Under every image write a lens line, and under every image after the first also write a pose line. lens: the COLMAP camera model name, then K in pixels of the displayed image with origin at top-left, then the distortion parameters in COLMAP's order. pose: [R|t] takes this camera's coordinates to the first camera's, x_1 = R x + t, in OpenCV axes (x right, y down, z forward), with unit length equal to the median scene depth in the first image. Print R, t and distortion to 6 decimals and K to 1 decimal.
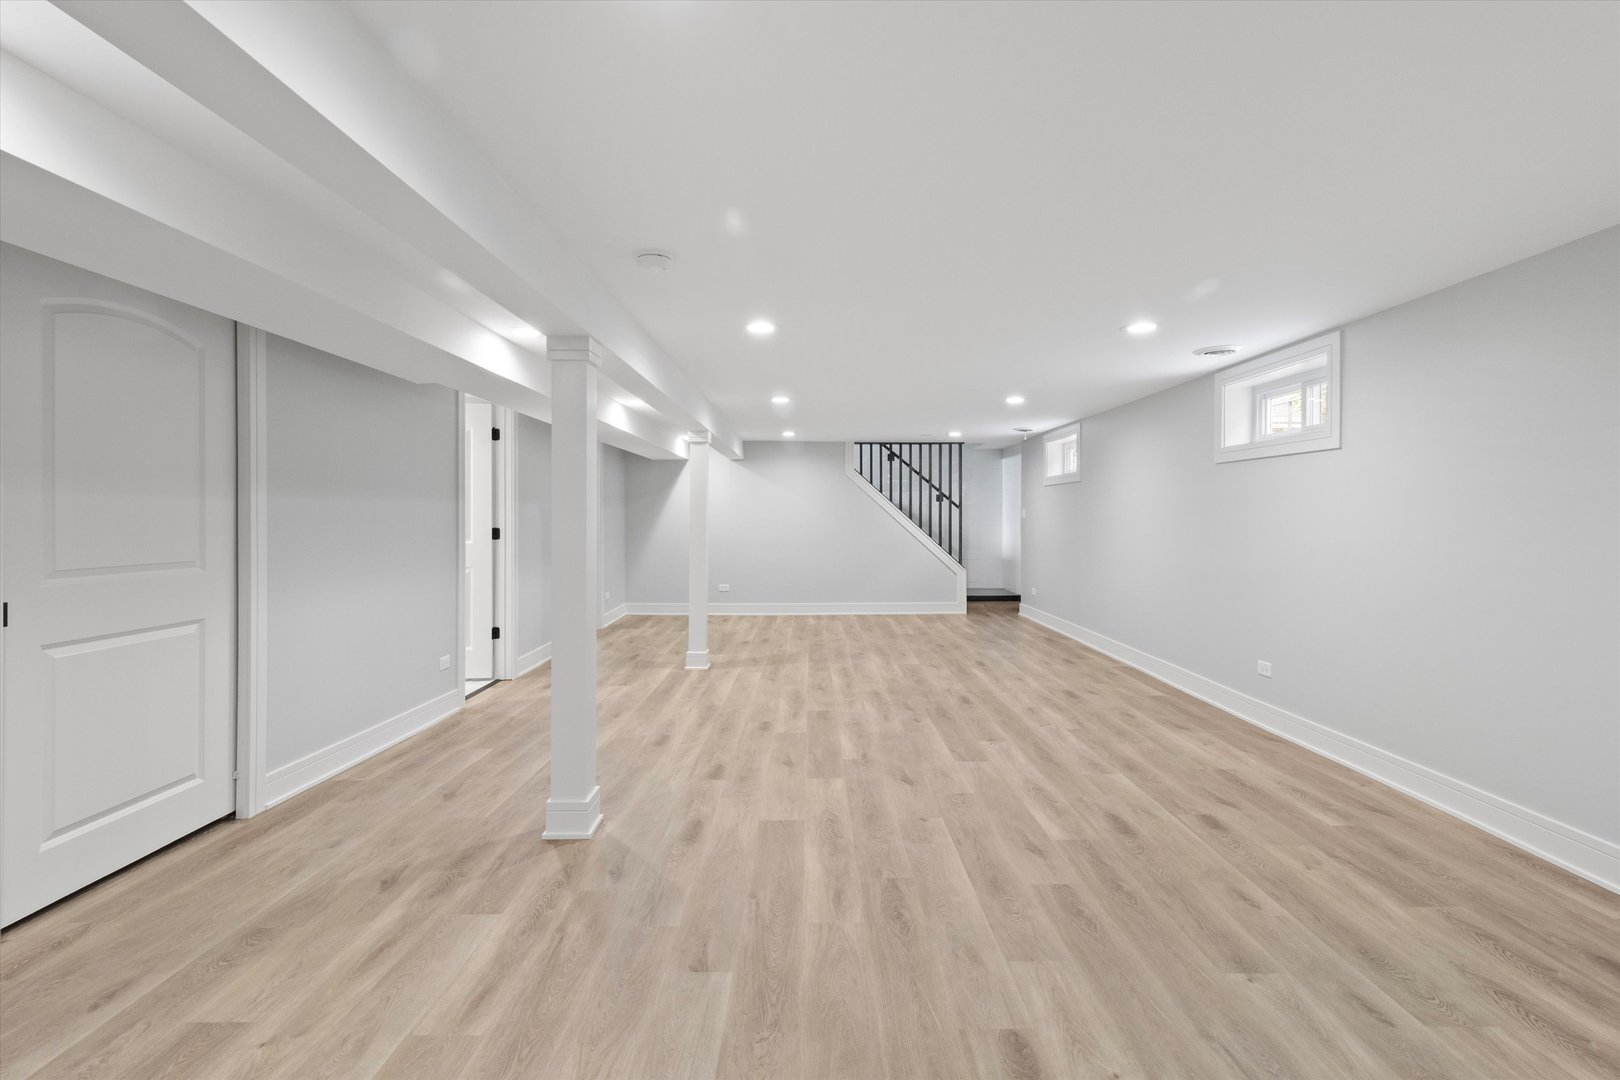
lens RADIAL K [[755.3, 0, 819.6], [0, 755.3, 529.0], [0, 0, 1]] dist [0.010370, -0.000163]
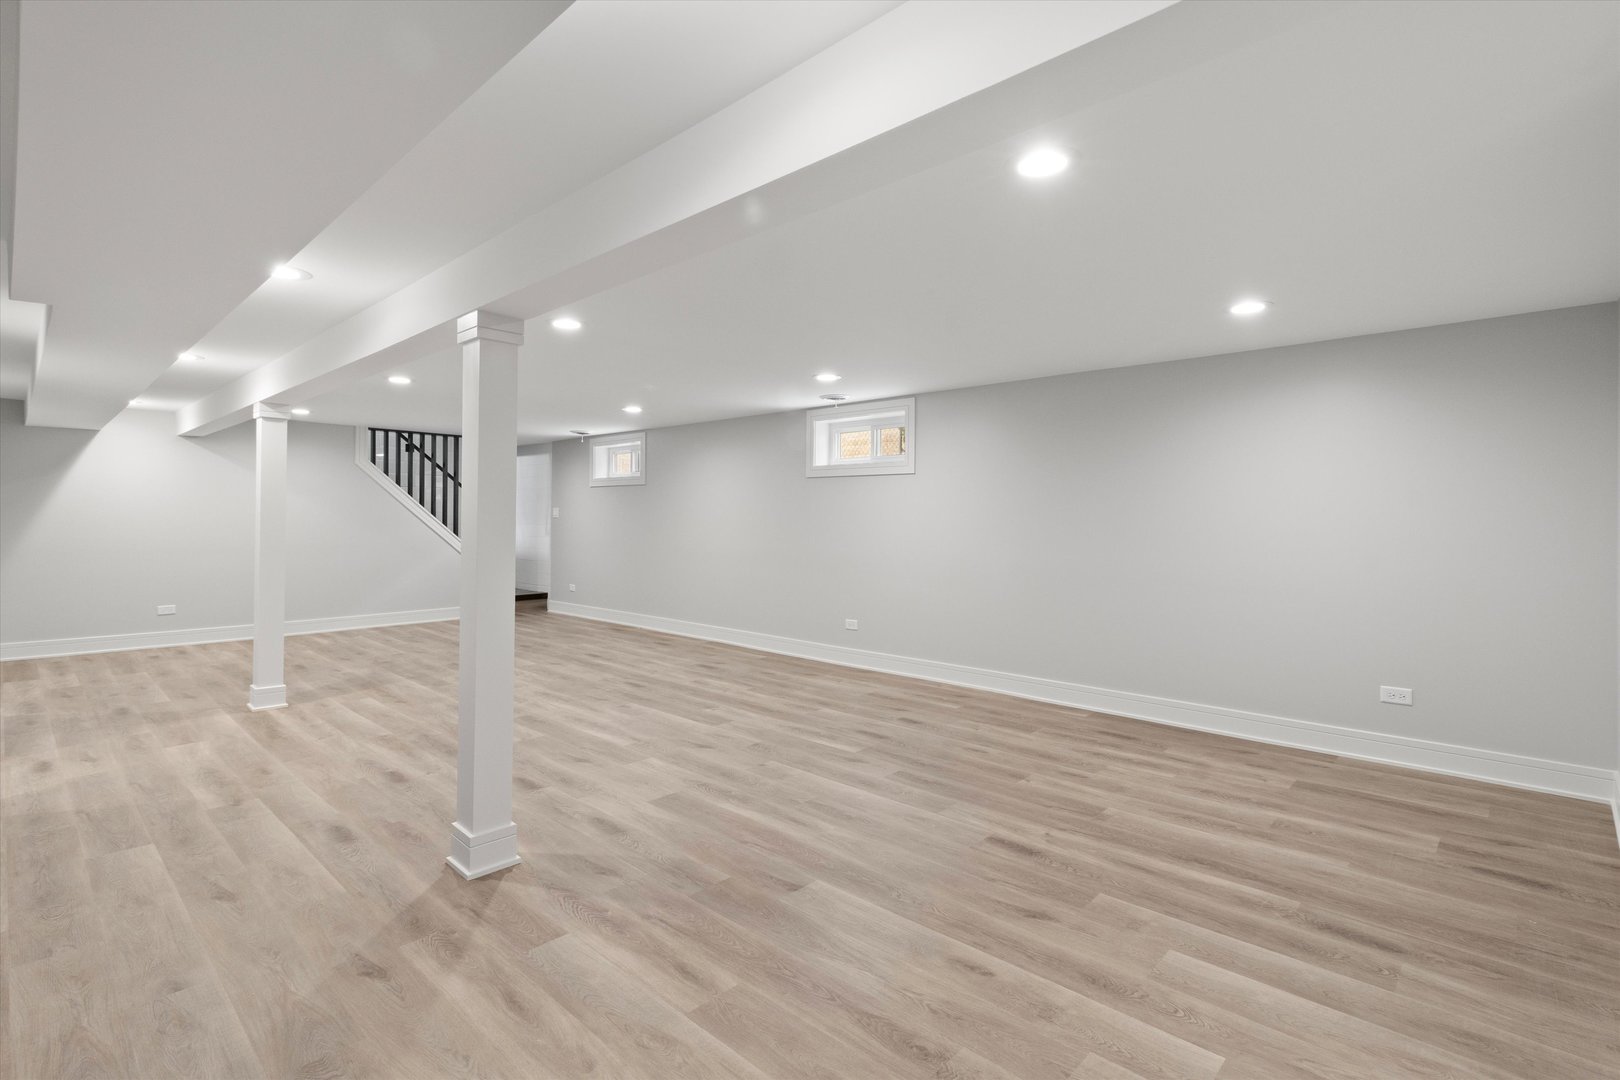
lens RADIAL K [[755.3, 0, 821.2], [0, 755.3, 540.1], [0, 0, 1]] dist [0.010370, -0.000163]
pose [[0.690387, -0.016780, 0.723246, -0.604590], [0.004693, 0.999814, 0.018717, -0.001611], [-0.723425, -0.009527, 0.690337, 0.081110]]
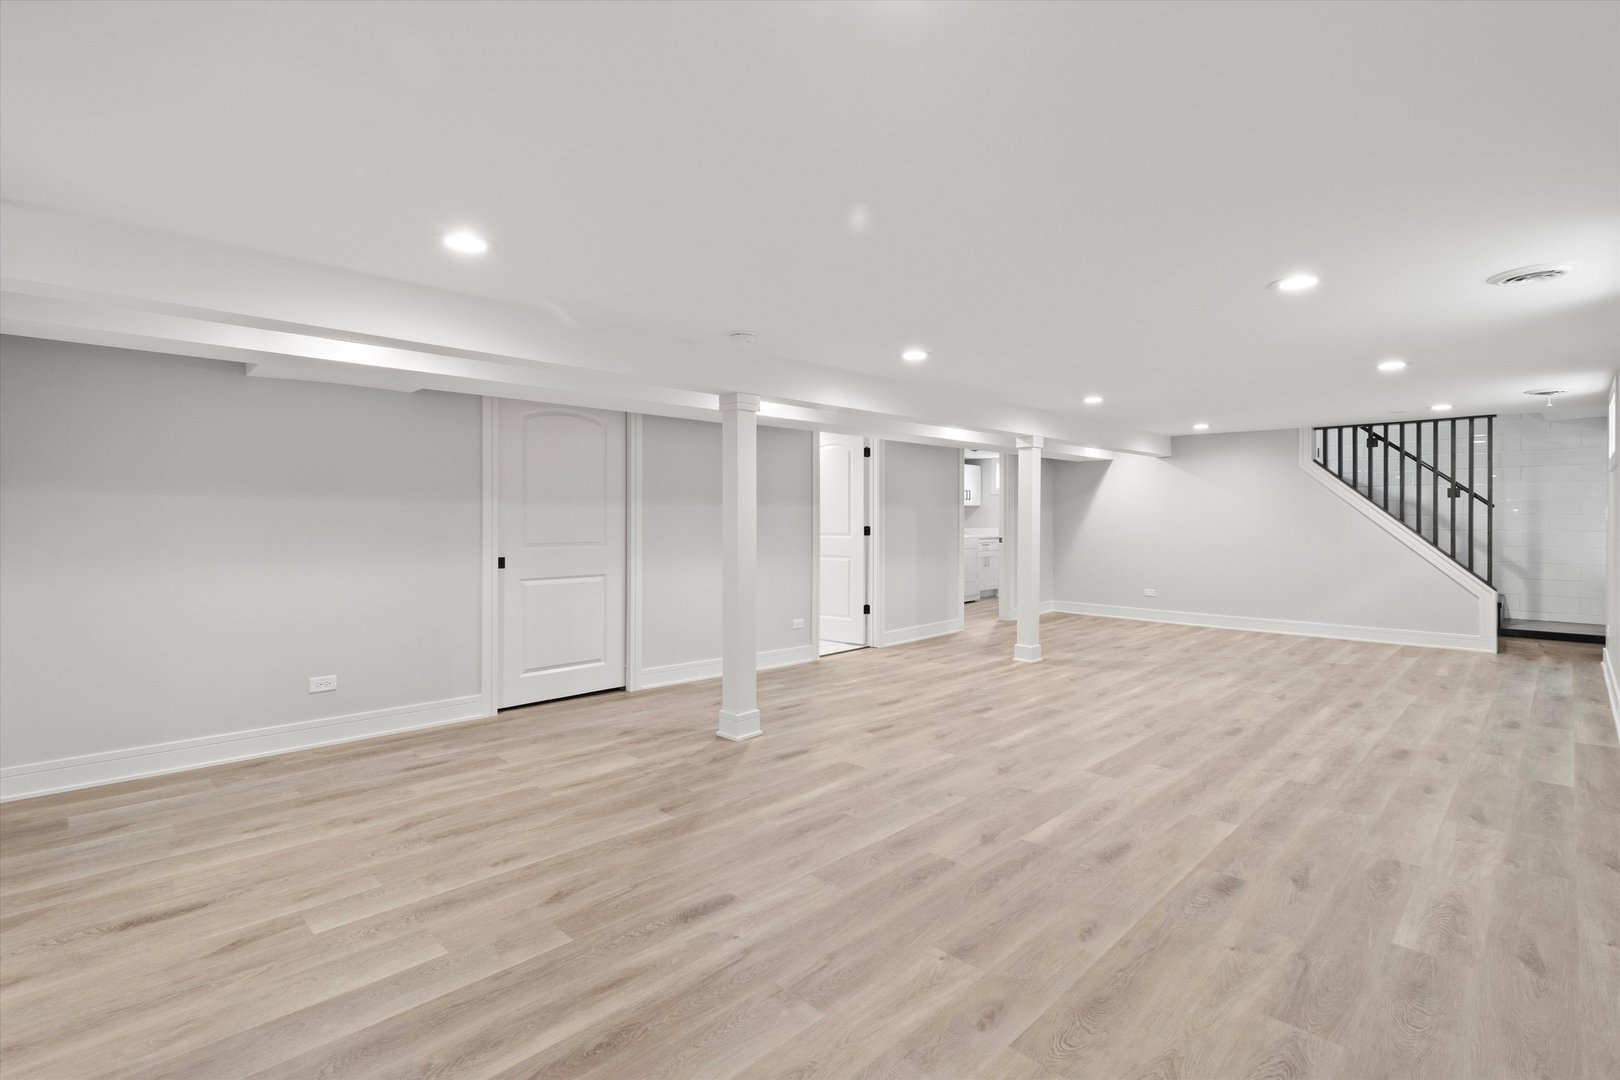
lens RADIAL K [[755.3, 0, 813.3], [0, 755.3, 535.9], [0, 0, 1]] dist [0.010370, -0.000163]
pose [[0.701956, 0.018039, -0.711992, 0.691356], [-0.012324, 0.999837, 0.013182, -0.002593], [0.712114, -0.000479, 0.702064, 0.079279]]
